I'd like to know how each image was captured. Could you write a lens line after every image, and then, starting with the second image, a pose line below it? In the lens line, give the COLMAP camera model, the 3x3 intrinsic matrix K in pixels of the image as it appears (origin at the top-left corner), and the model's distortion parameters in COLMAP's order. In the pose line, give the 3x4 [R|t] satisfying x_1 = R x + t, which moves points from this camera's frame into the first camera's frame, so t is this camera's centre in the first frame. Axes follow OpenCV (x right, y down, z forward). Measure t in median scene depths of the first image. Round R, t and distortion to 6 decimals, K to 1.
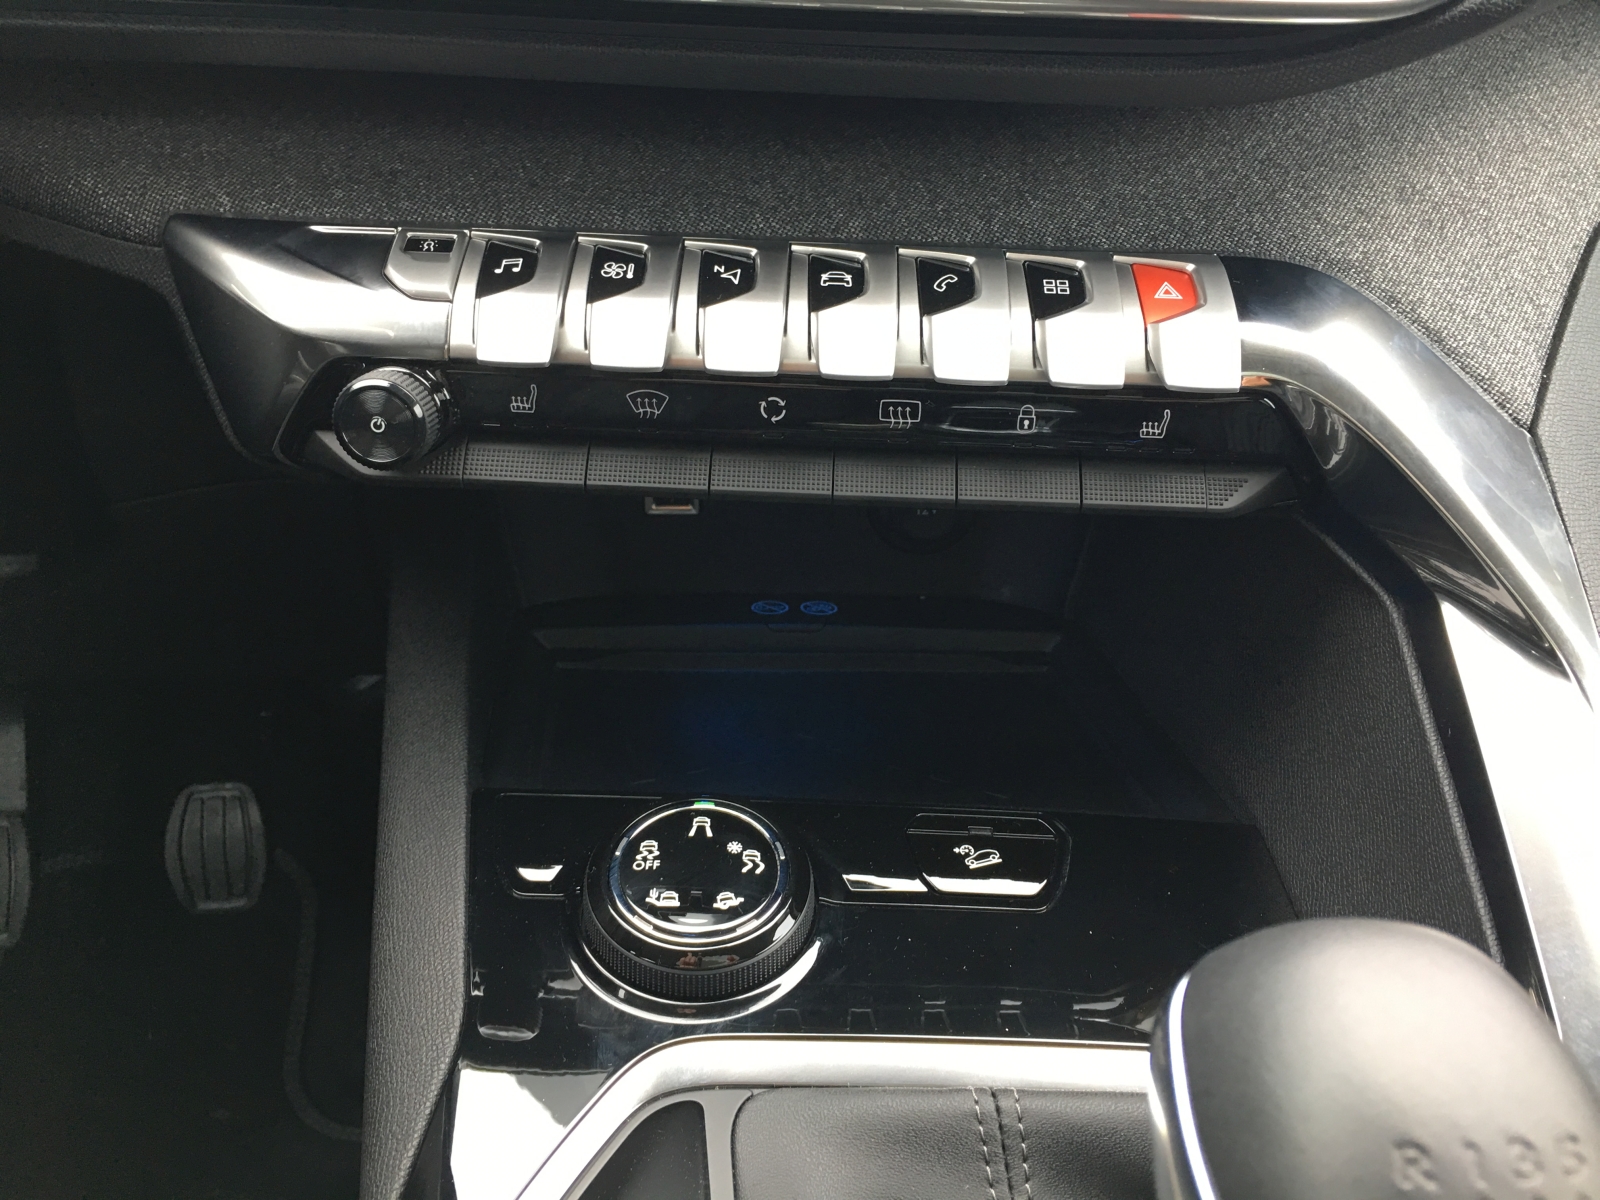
lens RADIAL K [[1365.7, 0, 803.1], [0, 1365.7, 584.7], [0, 0, 1]] dist [0.072631, -0.090866]
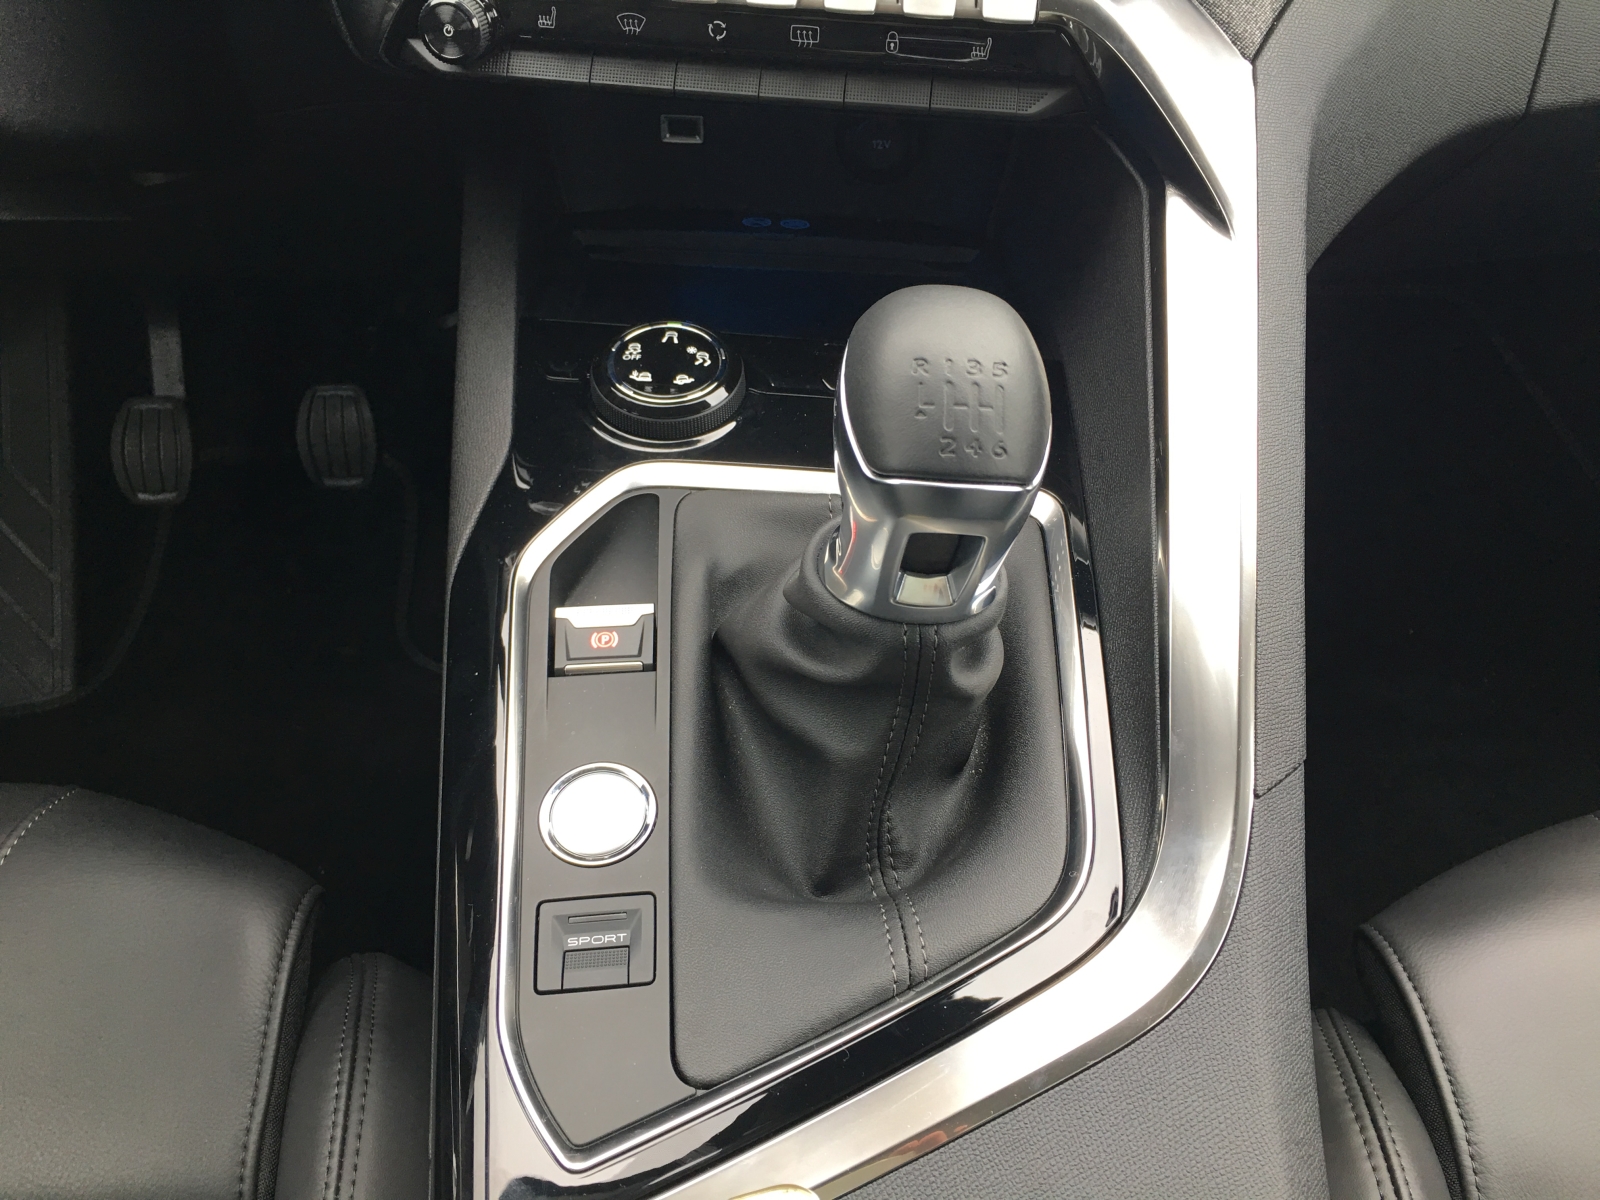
lens RADIAL K [[1365.7, 0, 803.1], [0, 1365.7, 584.7], [0, 0, 1]] dist [0.072631, -0.090866]
pose [[0.997042, 0.050409, -0.058012, 0.177982], [-0.038010, 0.979493, 0.197861, 0.150094], [0.066796, -0.195071, 0.978512, -0.519241]]
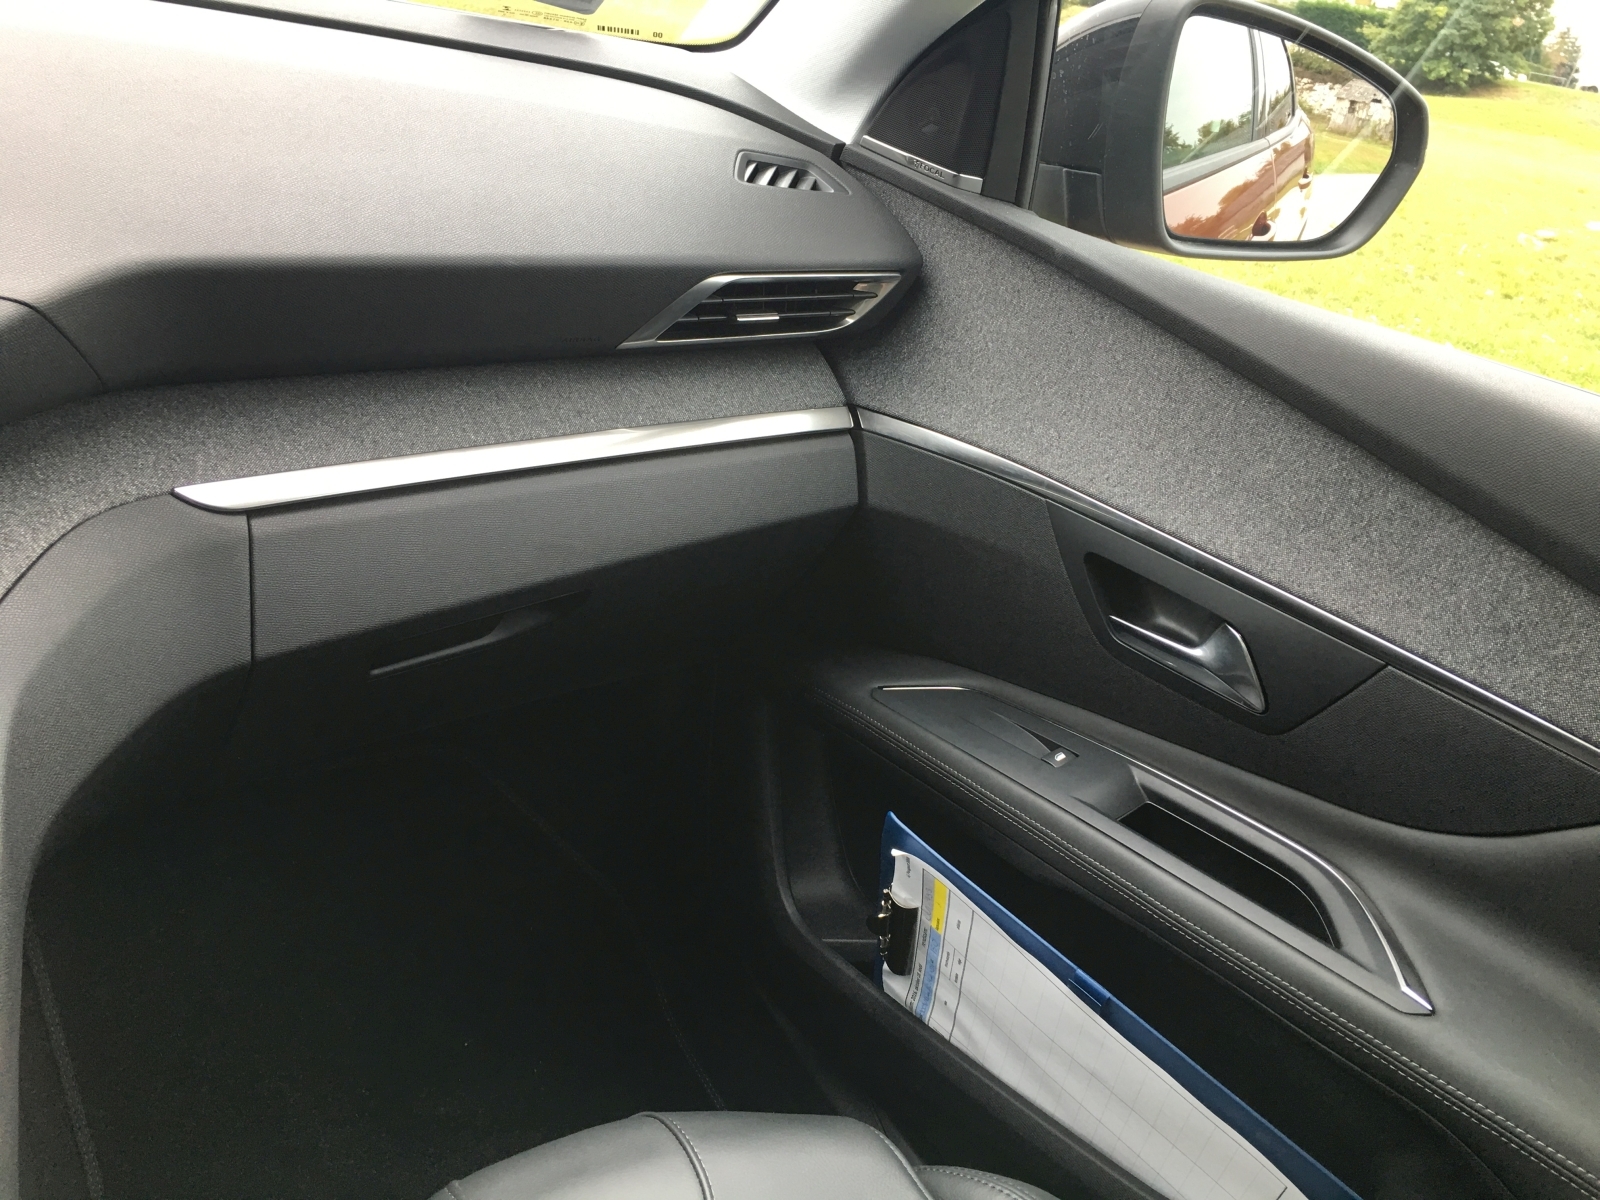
lens RADIAL K [[1365.7, 0, 803.1], [0, 1365.7, 584.7], [0, 0, 1]] dist [0.072631, -0.090866]
pose [[0.899814, -0.077485, 0.429337, 0.762841], [0.127375, 0.987884, -0.088665, 0.080560], [-0.417265, 0.134469, 0.898782, -1.107711]]
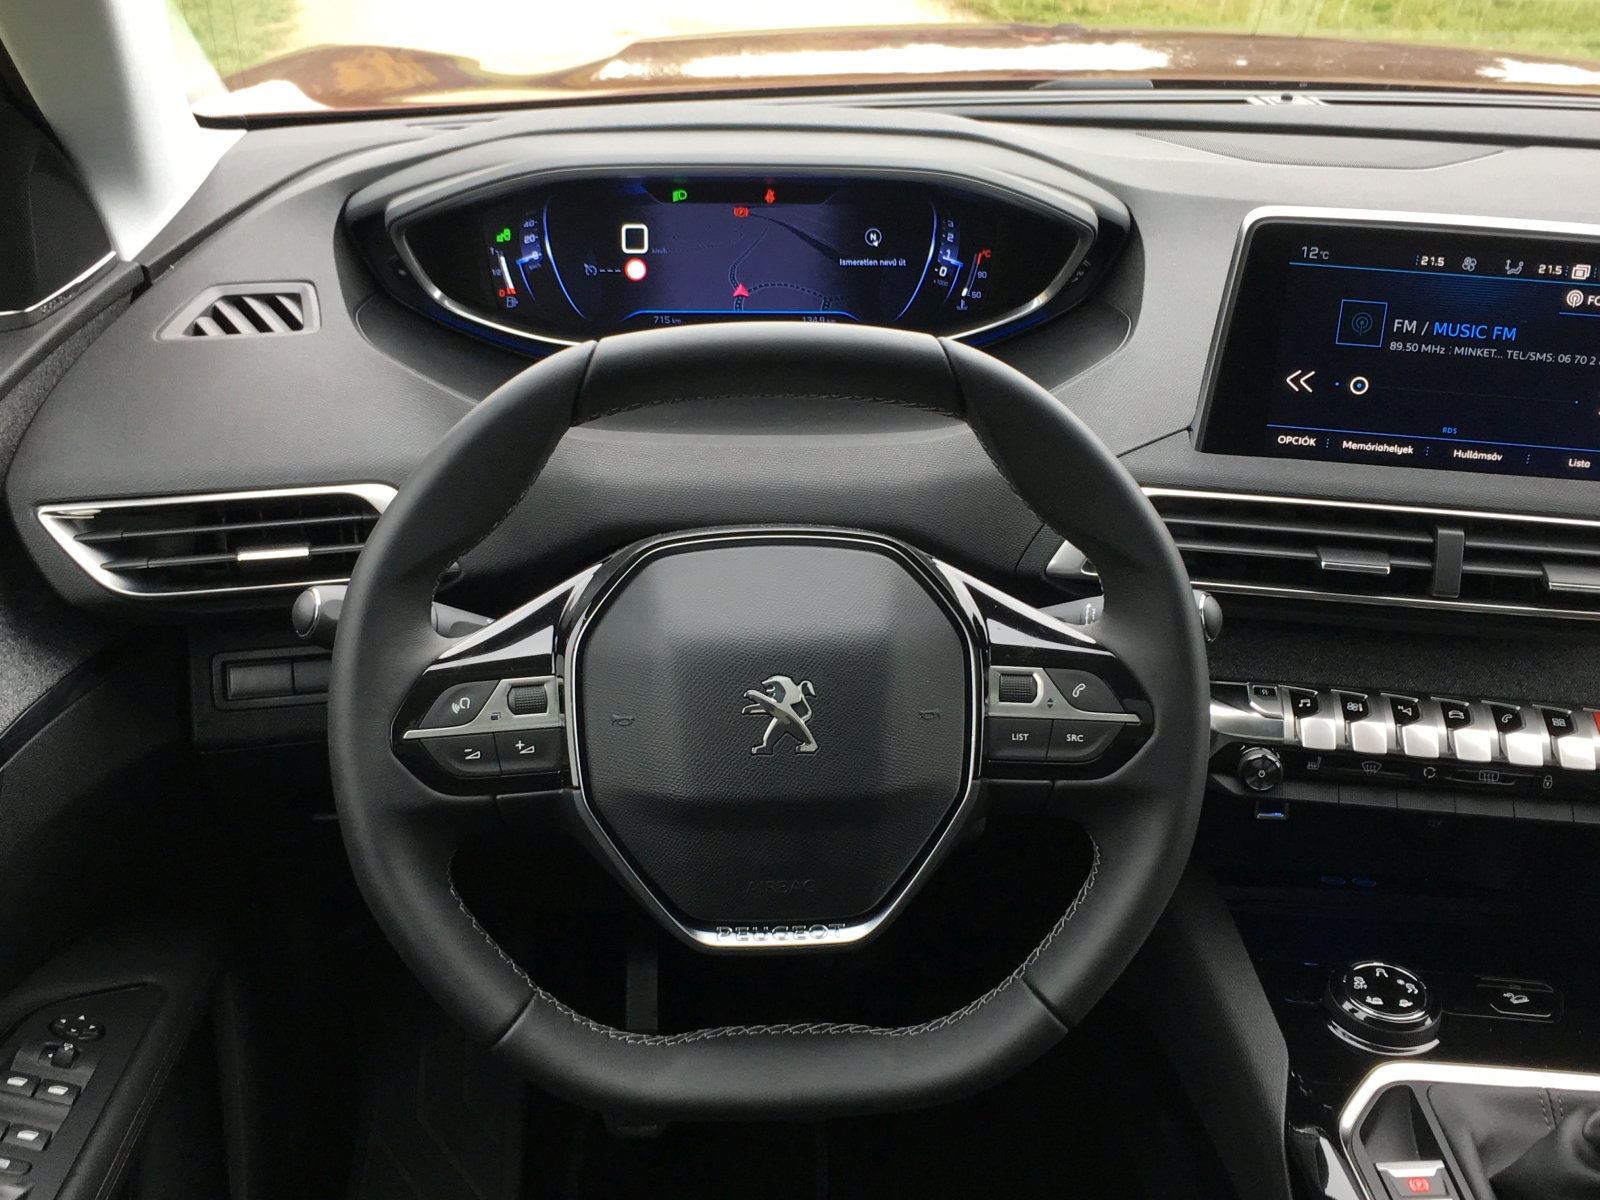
lens RADIAL K [[2005.7, 0, 799.6], [0, 2005.7, 573.9], [0, 0, 1]] dist [0.037325, 0.054146]
pose [[0.998136, 0.031906, -0.052027, -0.857944], [-0.040650, 0.983413, -0.176769, 0.169424], [0.045524, 0.178555, 0.982876, -2.250351]]
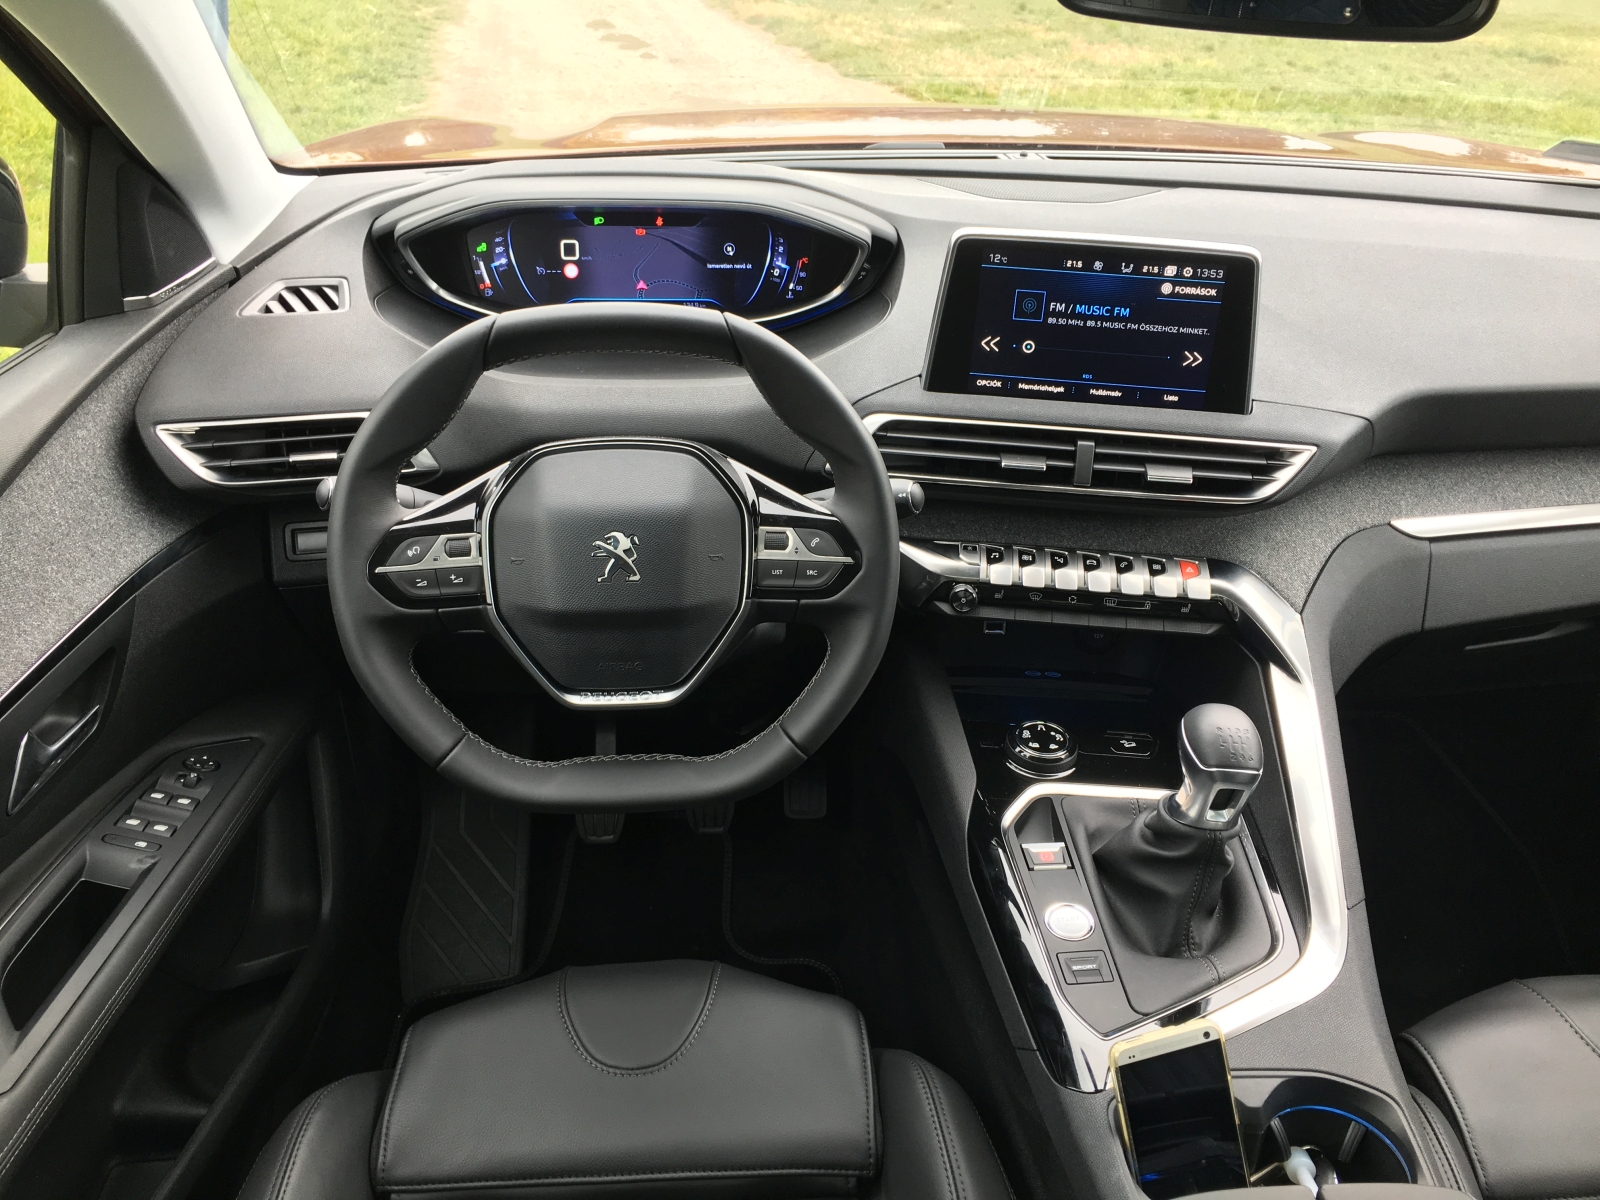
lens RADIAL K [[1365.7, 0, 803.1], [0, 1365.7, 584.7], [0, 0, 1]] dist [0.072631, -0.090866]
pose [[0.998153, 0.034551, -0.049964, -0.513016], [-0.039820, 0.993286, -0.108618, 0.228768], [0.045875, 0.110407, 0.992827, -2.381261]]
